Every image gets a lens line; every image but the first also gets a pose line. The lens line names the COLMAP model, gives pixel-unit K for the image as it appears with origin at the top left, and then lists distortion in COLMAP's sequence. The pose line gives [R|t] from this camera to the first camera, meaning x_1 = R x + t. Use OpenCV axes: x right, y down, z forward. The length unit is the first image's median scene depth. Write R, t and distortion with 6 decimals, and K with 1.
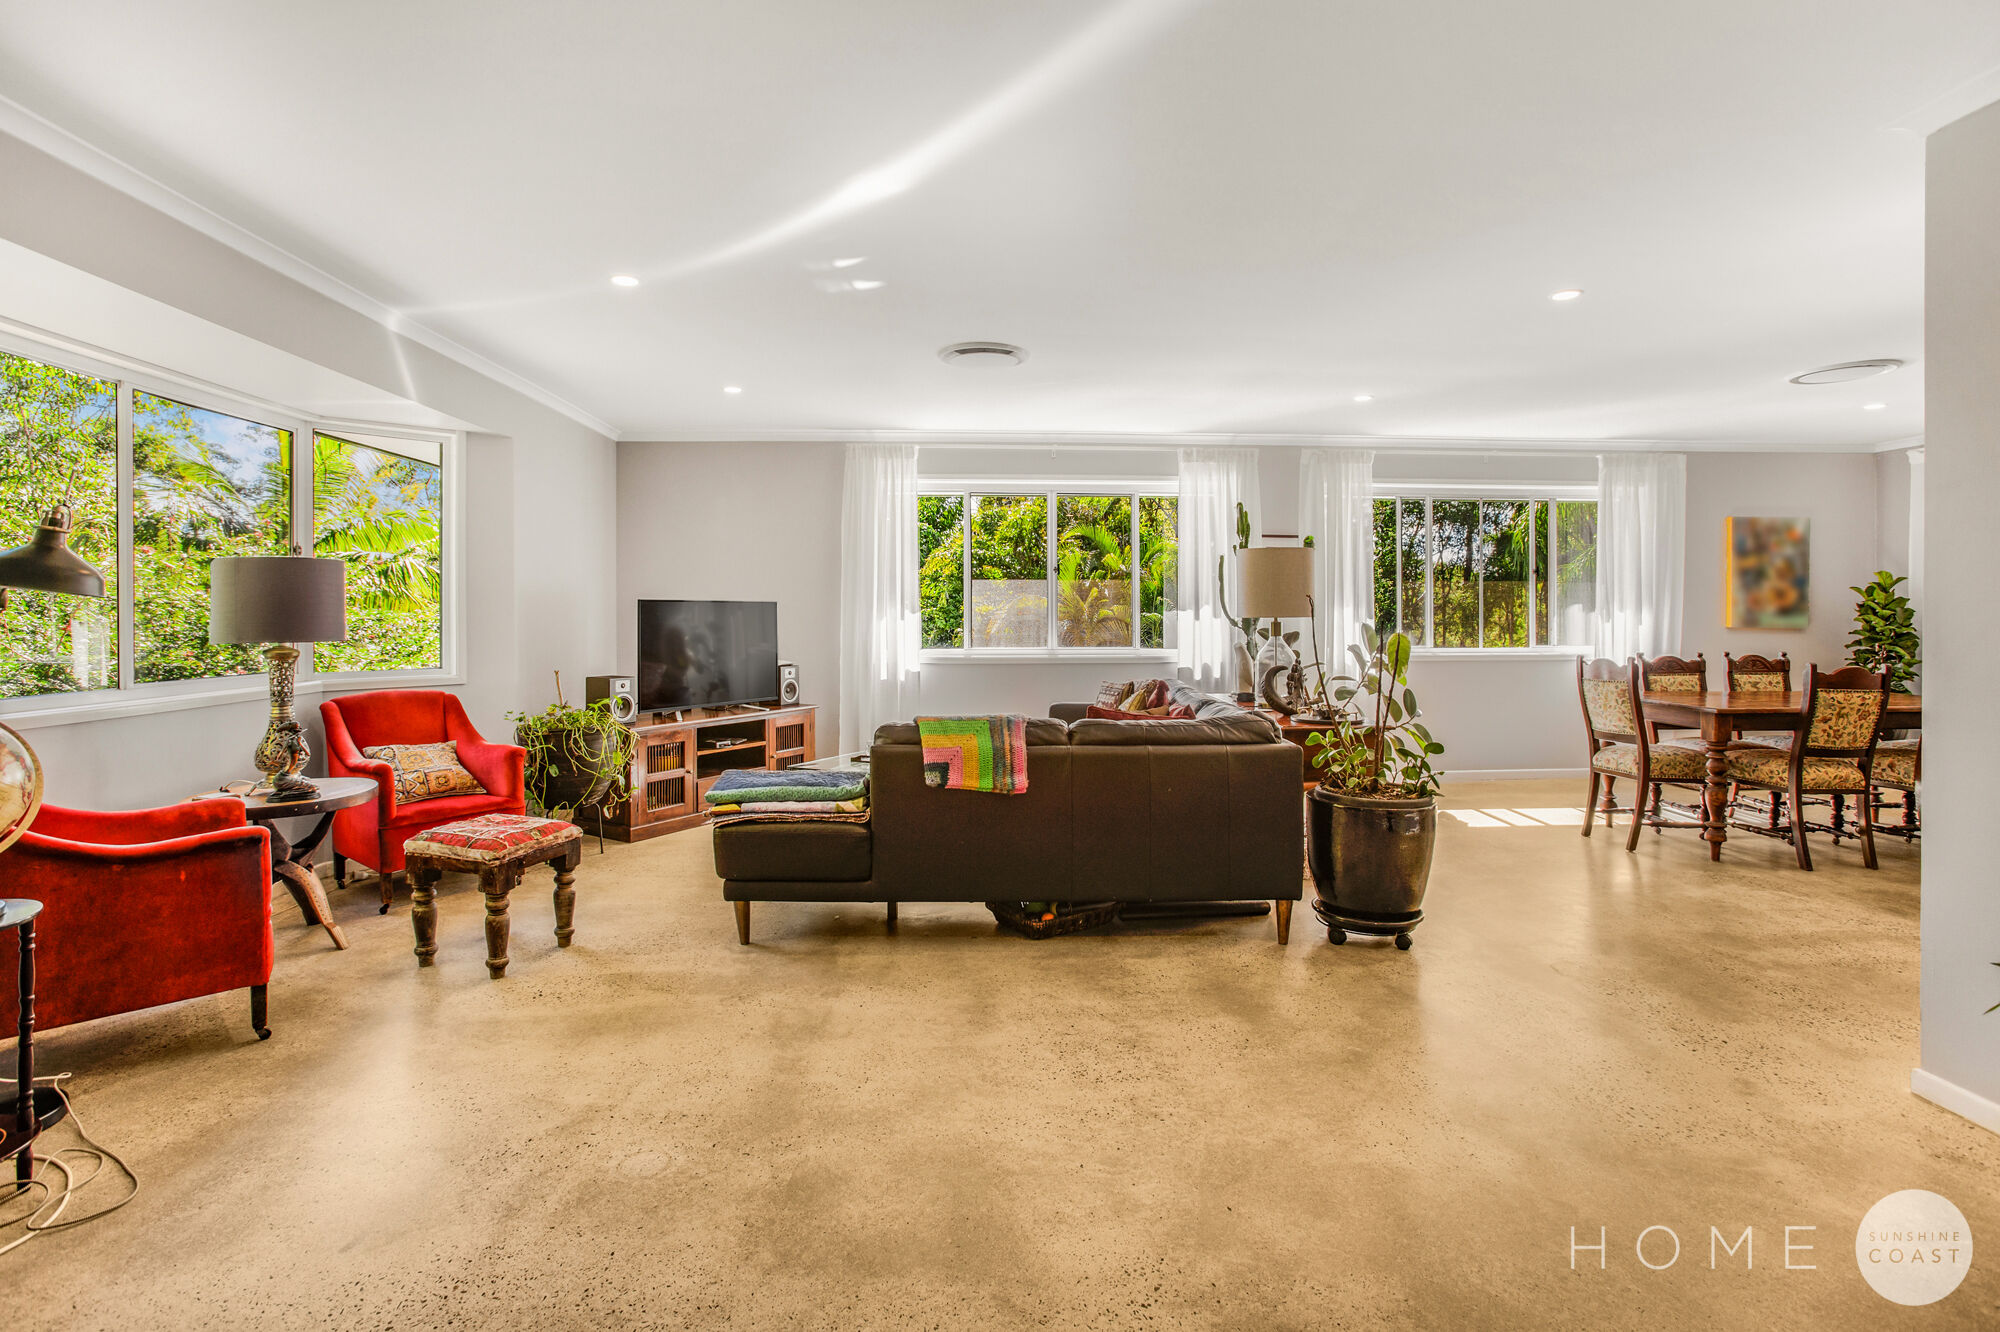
lens RADIAL K [[951.7, 0, 997.4], [0, 951.7, 612.8], [0, 0, 1]] dist [-0.073641, 0.042402]
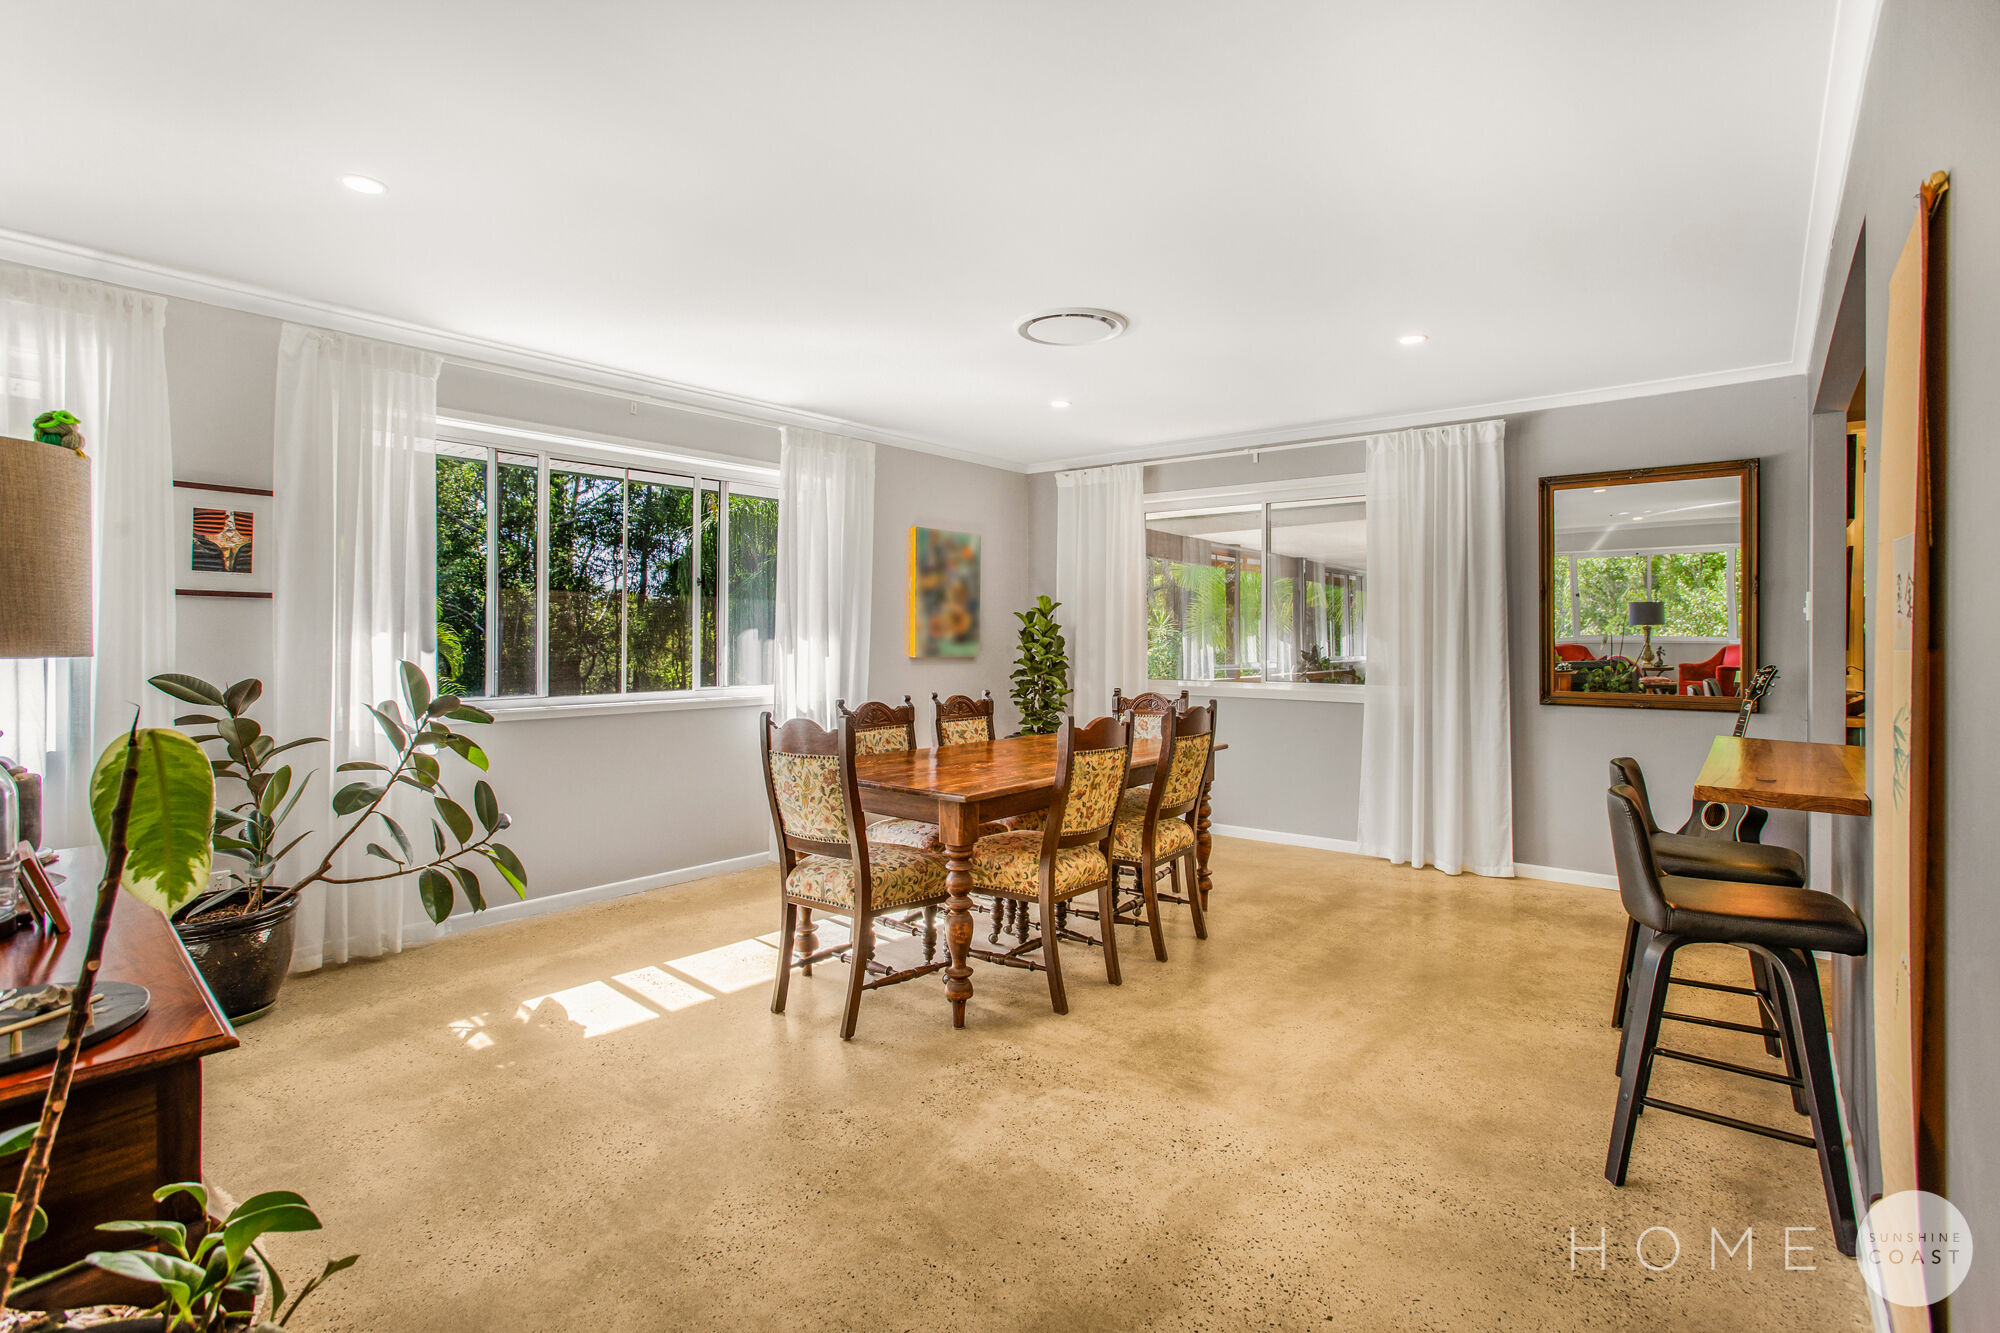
lens RADIAL K [[951.7, 0, 997.4], [0, 951.7, 613.3], [0, 0, 1]] dist [-0.073641, 0.042402]
pose [[0.679329, 0.017683, 0.733620, 0.222773], [0.002022, 0.999661, -0.025968, -0.002110], [-0.733831, 0.019124, 0.679063, 0.379896]]
